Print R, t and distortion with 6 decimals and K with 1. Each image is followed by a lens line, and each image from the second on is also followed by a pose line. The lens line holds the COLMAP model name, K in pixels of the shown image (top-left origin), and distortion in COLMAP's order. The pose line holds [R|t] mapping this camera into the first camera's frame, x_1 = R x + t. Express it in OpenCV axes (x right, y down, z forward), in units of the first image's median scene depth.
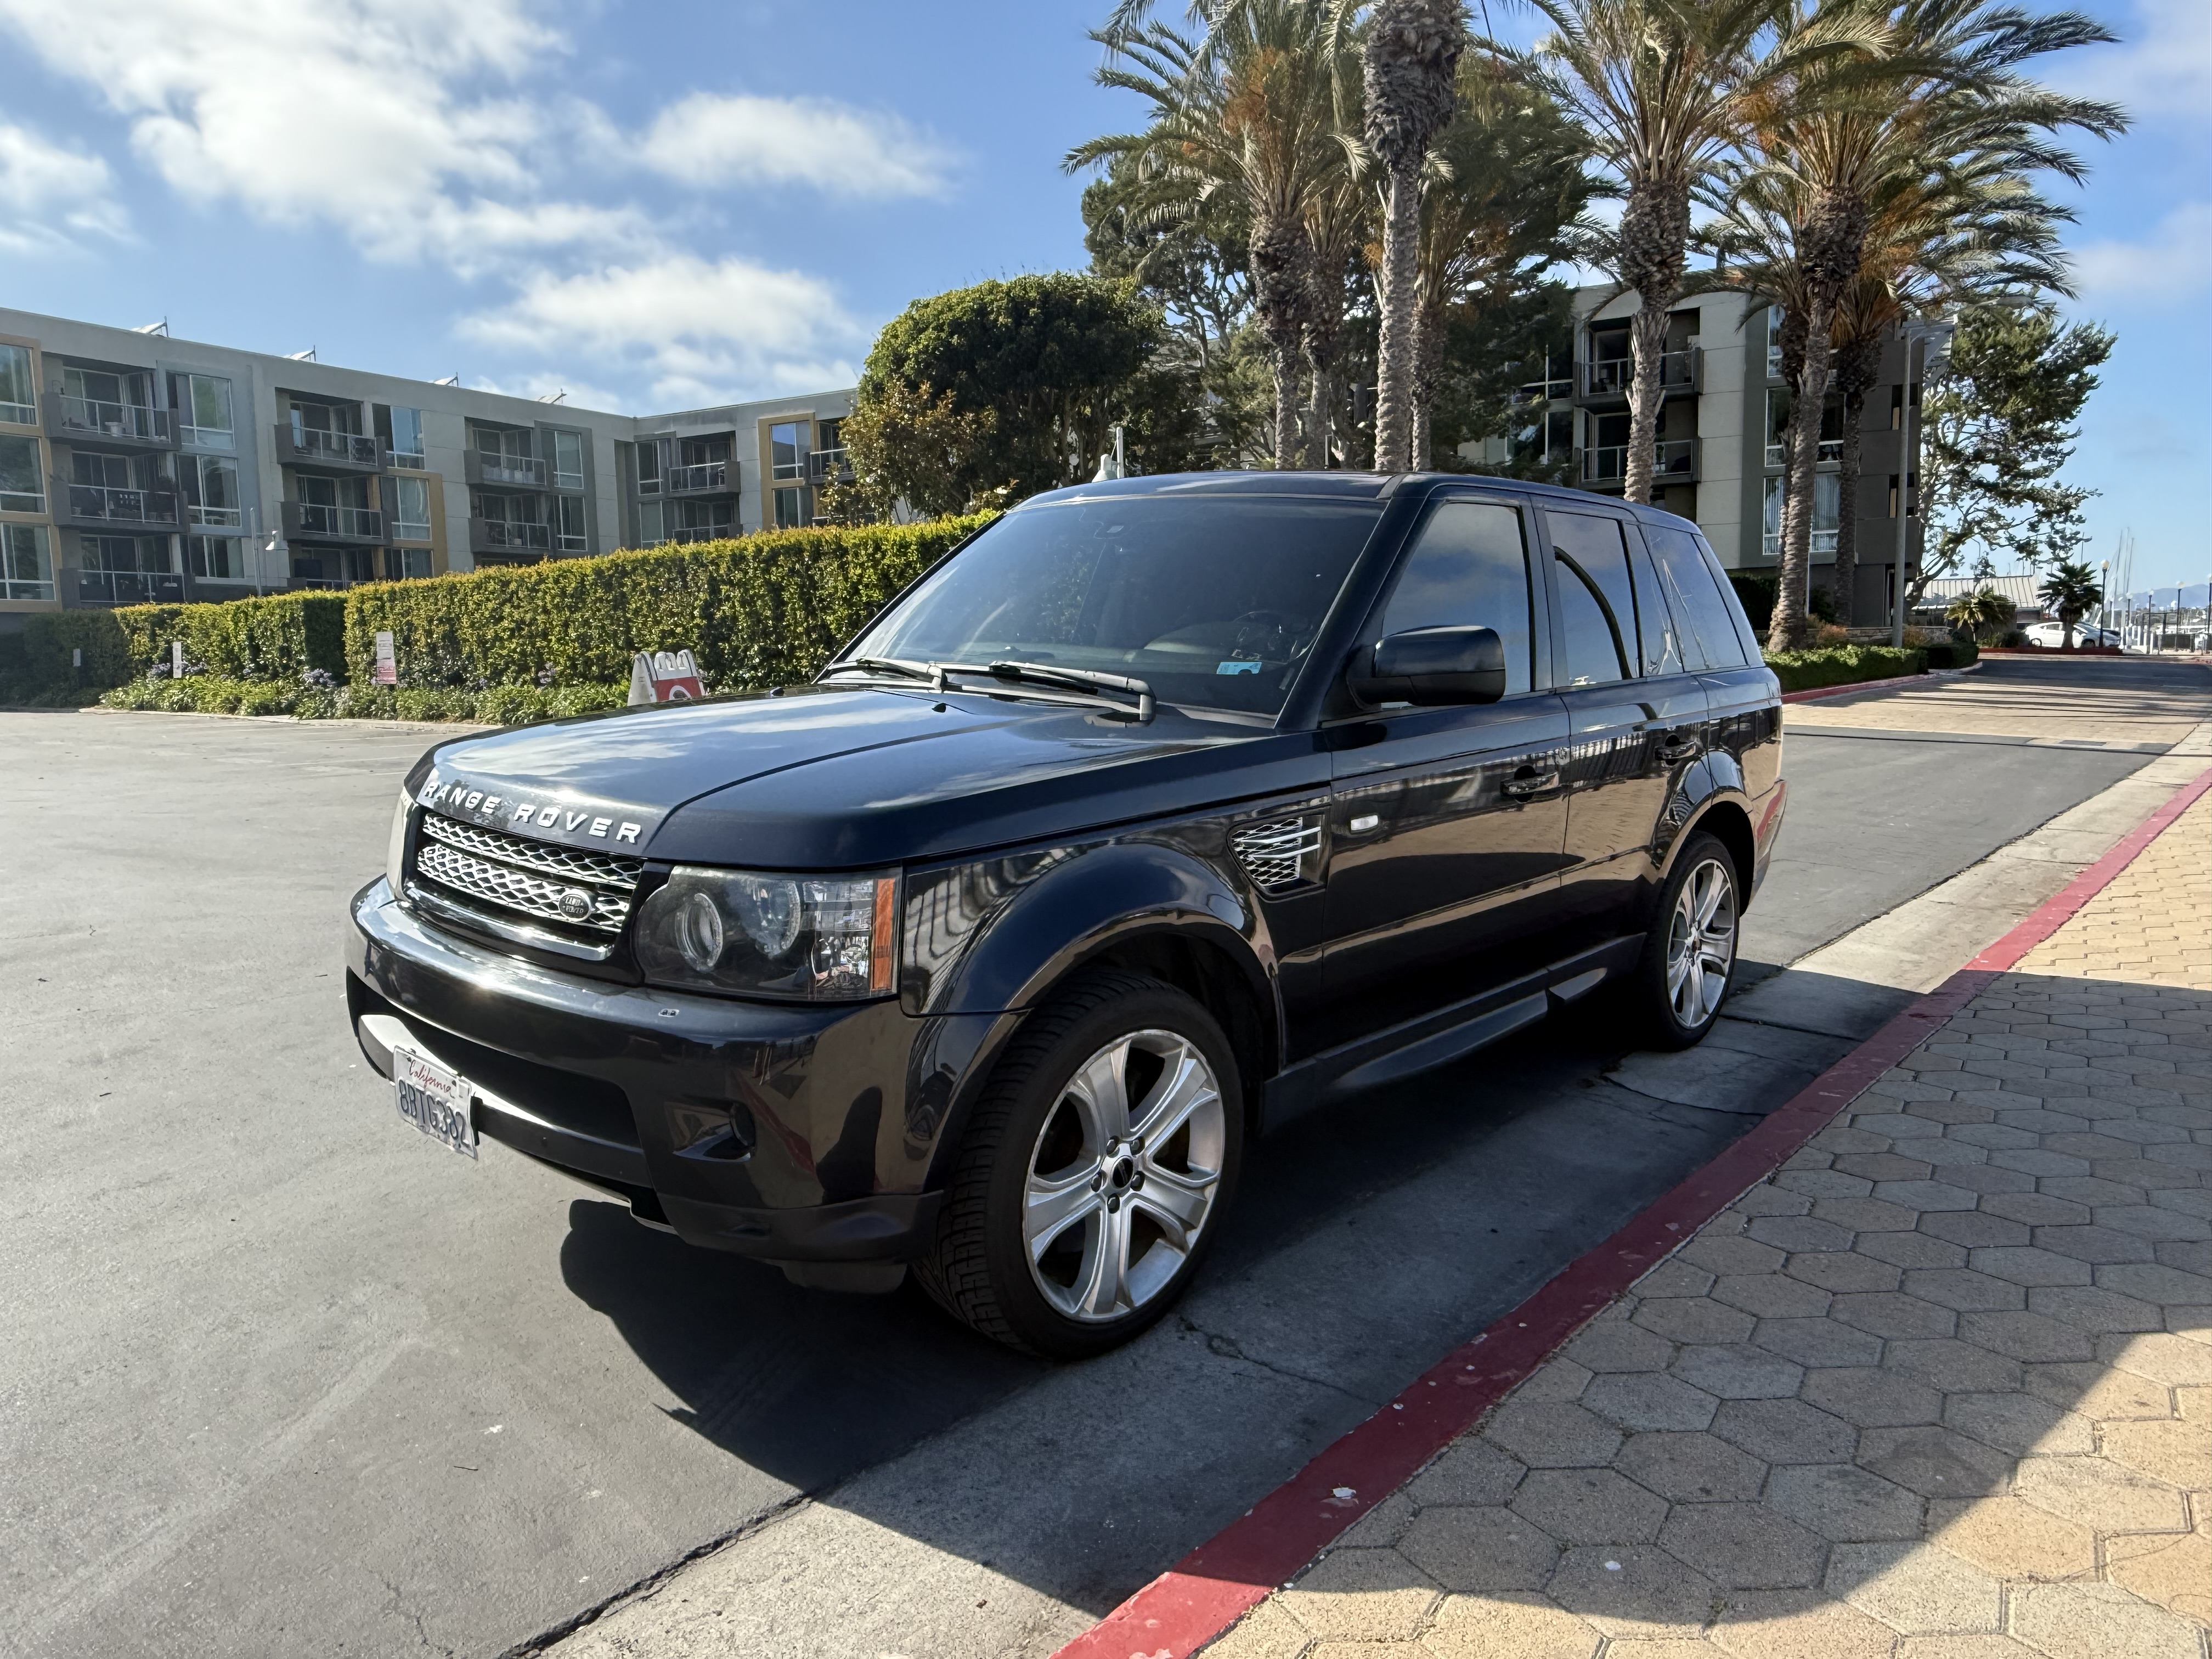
lens RADIAL K [[1500.3, 0, 1106.0], [0, 1500.3, 829.5], [0, 0, 1]] dist [0.032089, -0.005859]
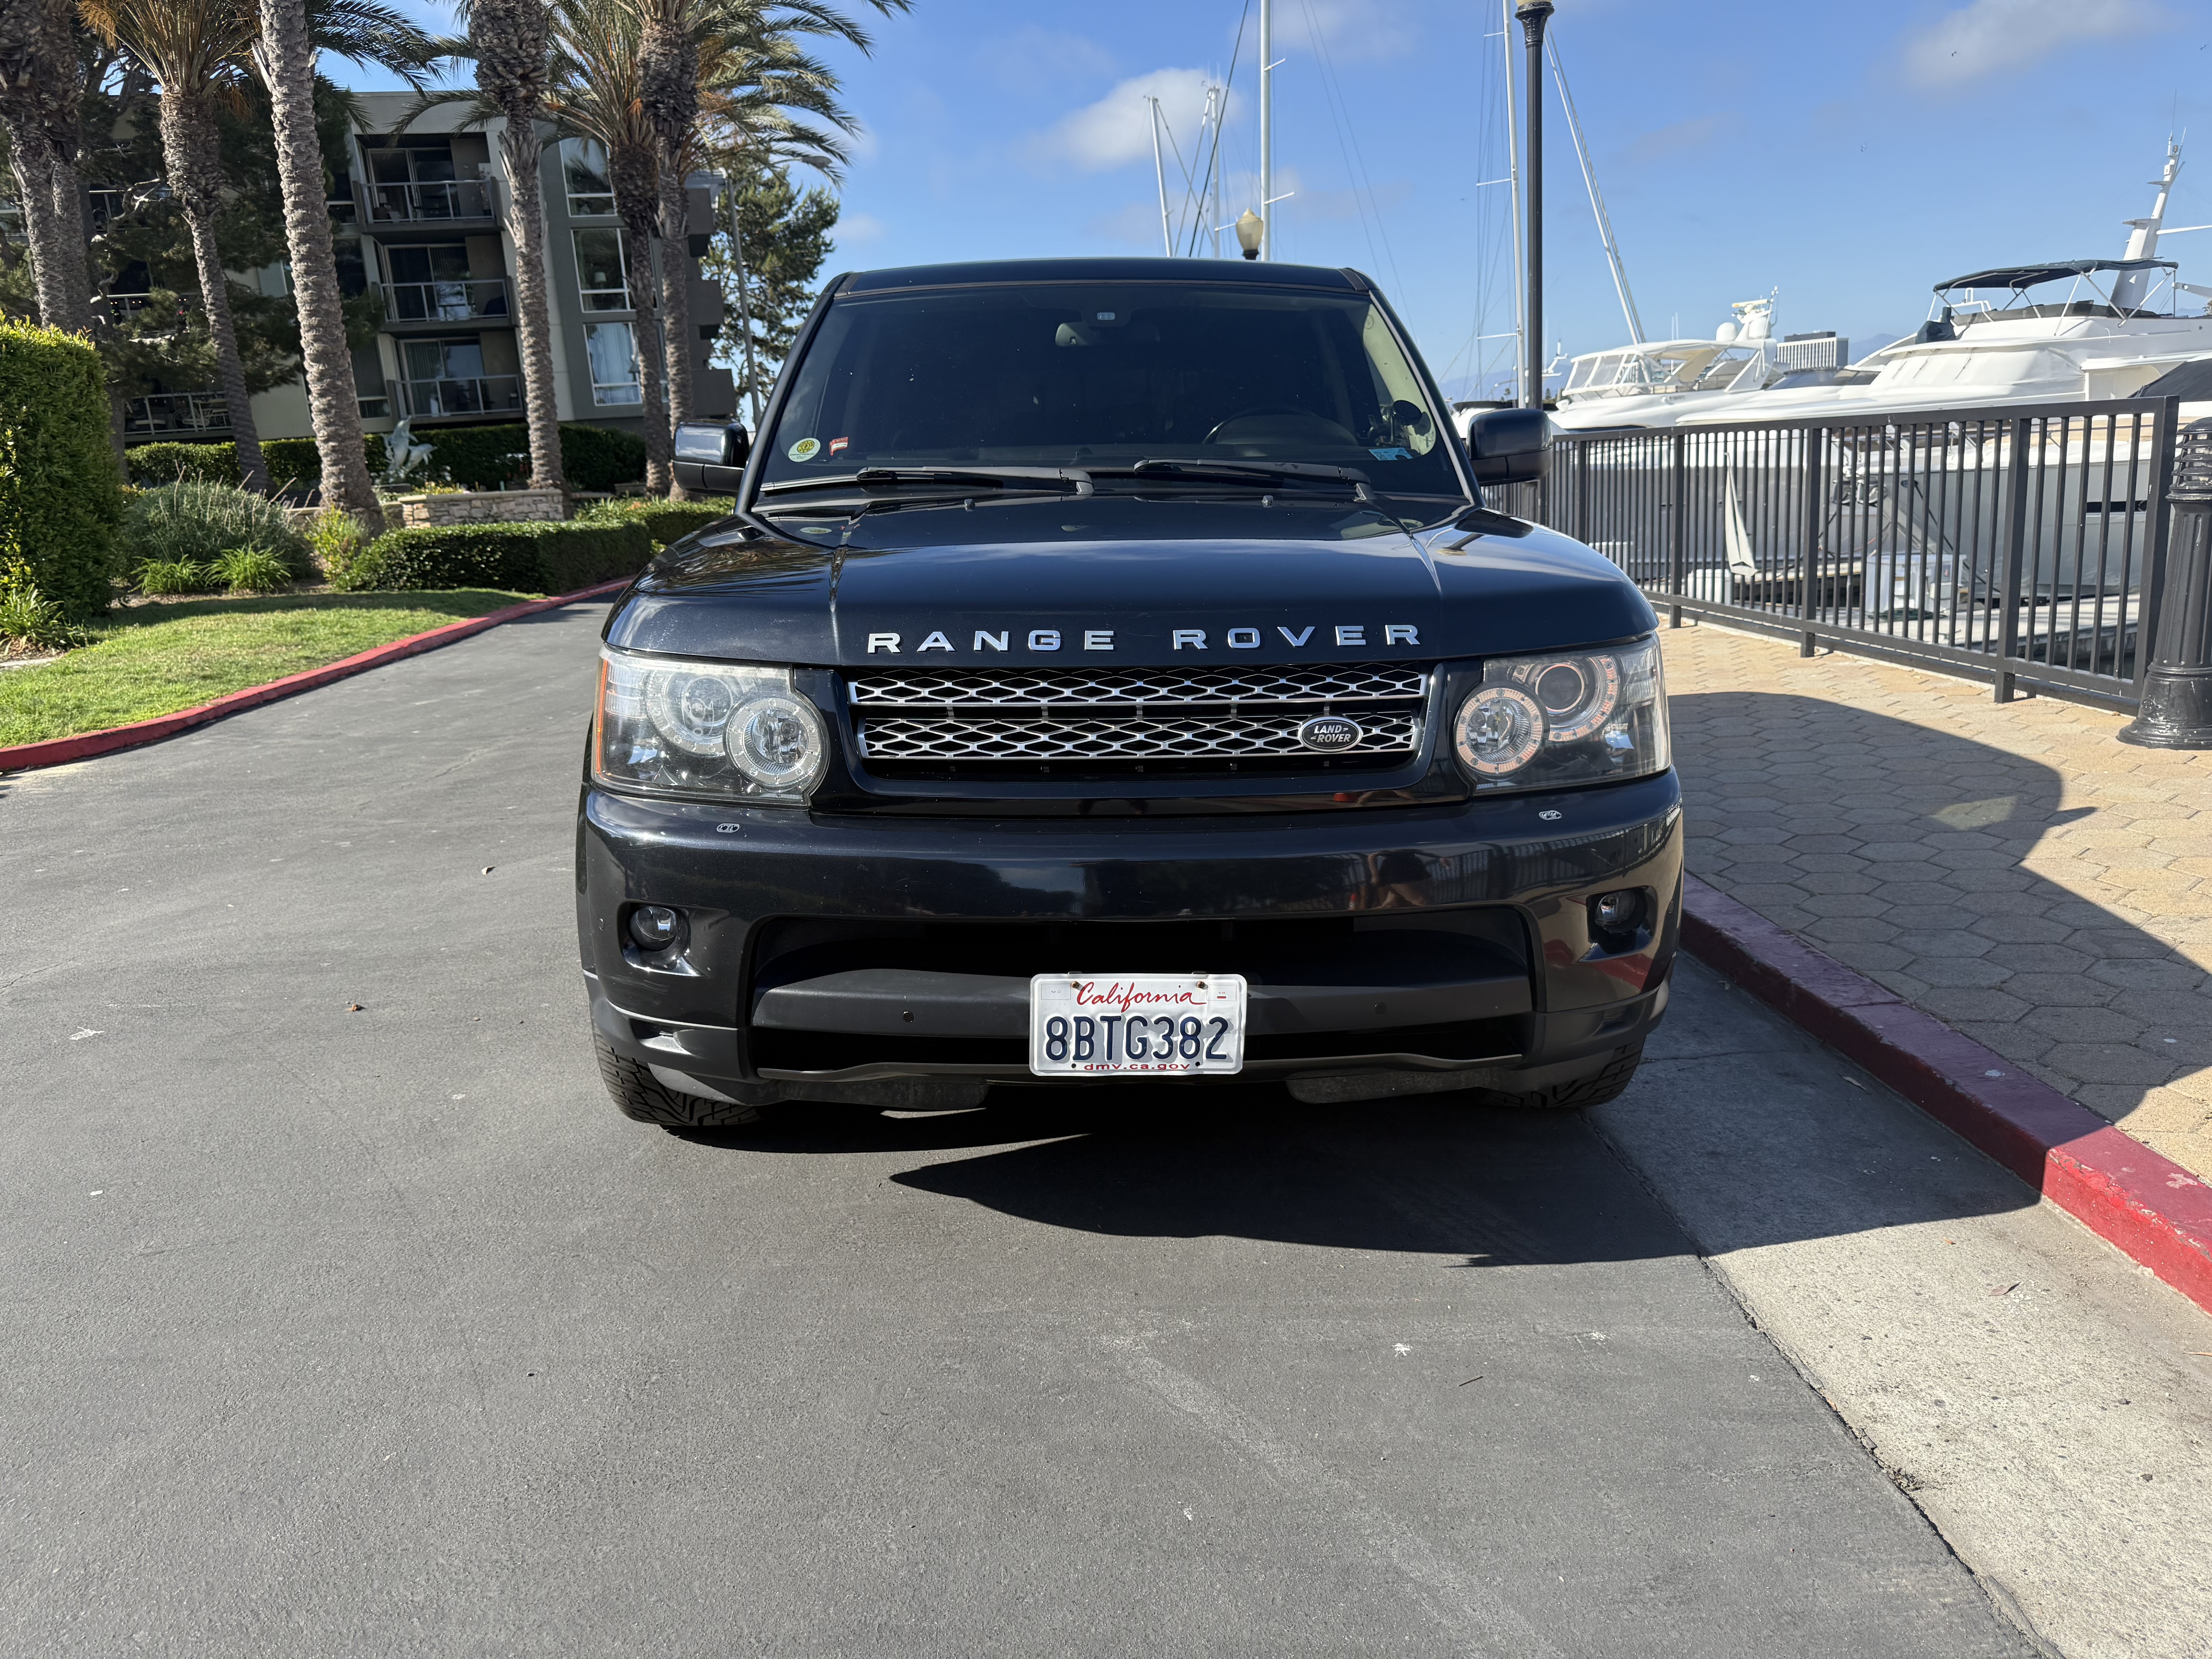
lens RADIAL K [[1599.3, 0, 1106.0], [0, 1599.3, 829.5], [0, 0, 1]] dist [0.020781, -0.010793]
pose [[0.725840, -0.183971, 0.662806, -0.065244], [0.134262, 0.982929, 0.125795, -0.001550], [-0.674634, -0.002317, 0.738149, 0.027084]]
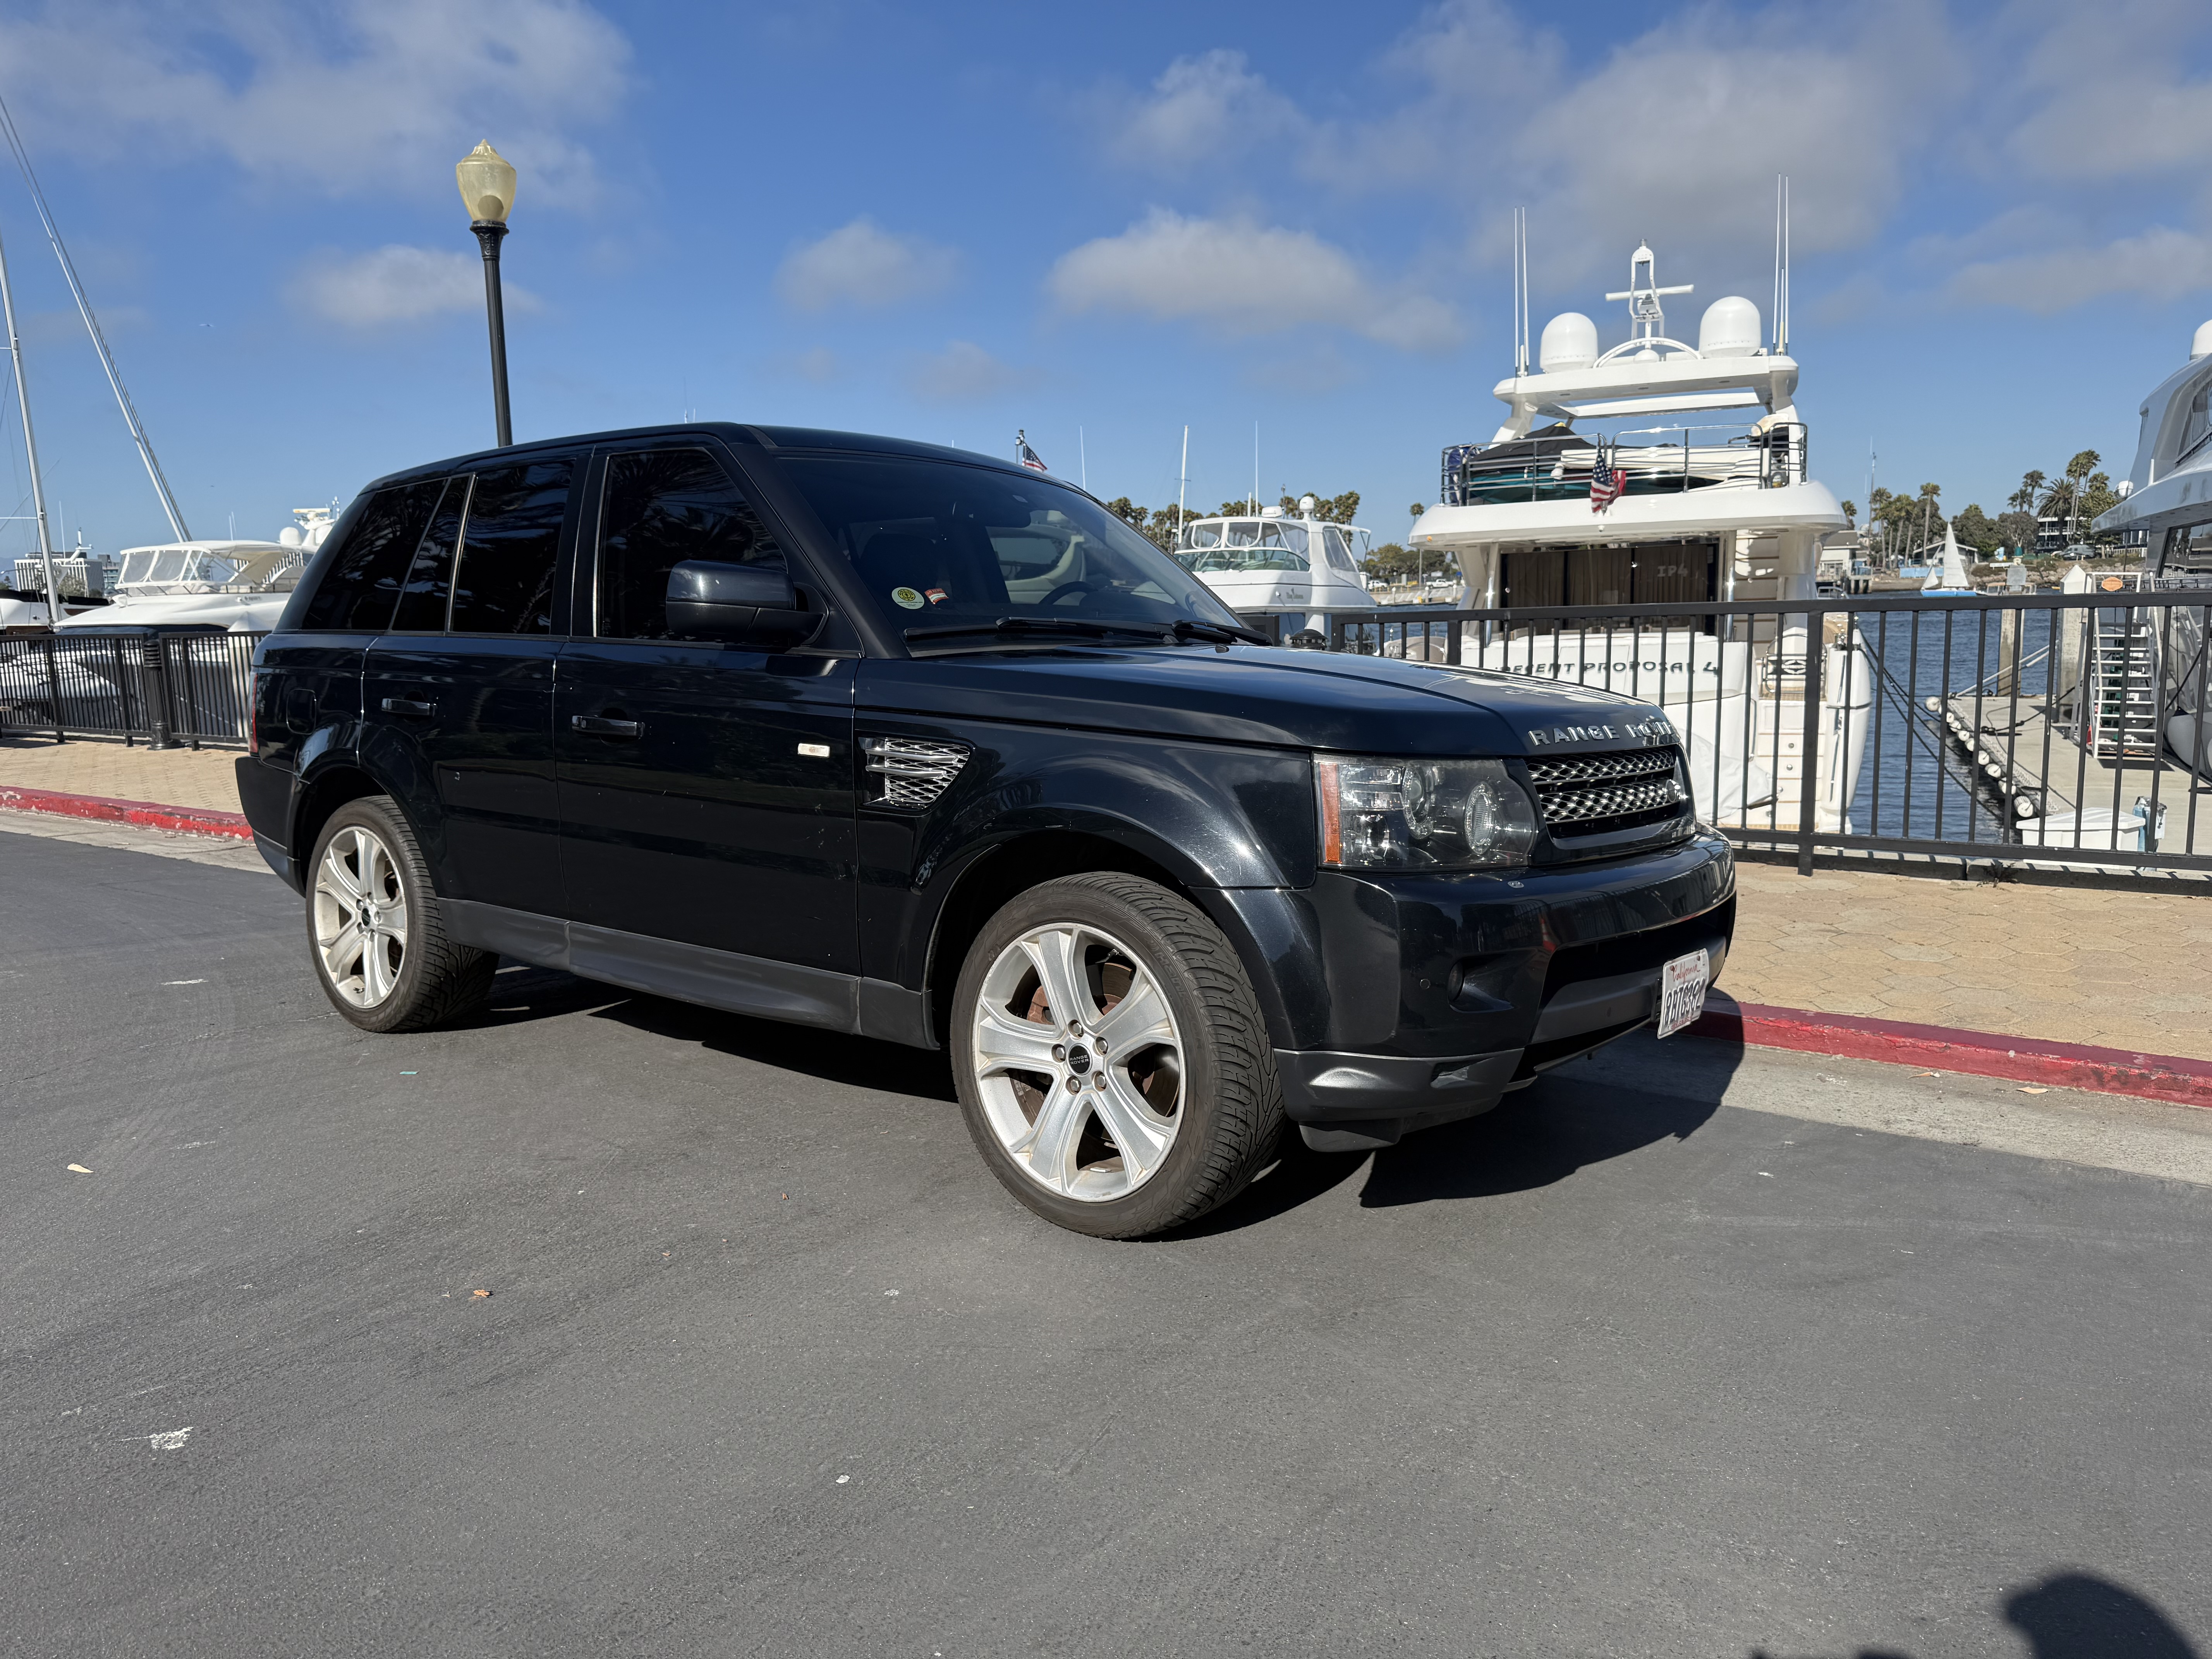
lens RADIAL K [[1599.3, 0, 1106.0], [0, 1599.3, 829.5], [0, 0, 1]] dist [0.020781, -0.010793]
pose [[-0.072946, -0.123572, 0.989651, -0.105421], [0.146397, 0.980219, 0.133185, -0.010647], [-0.986533, 0.154597, -0.053412, 0.097455]]
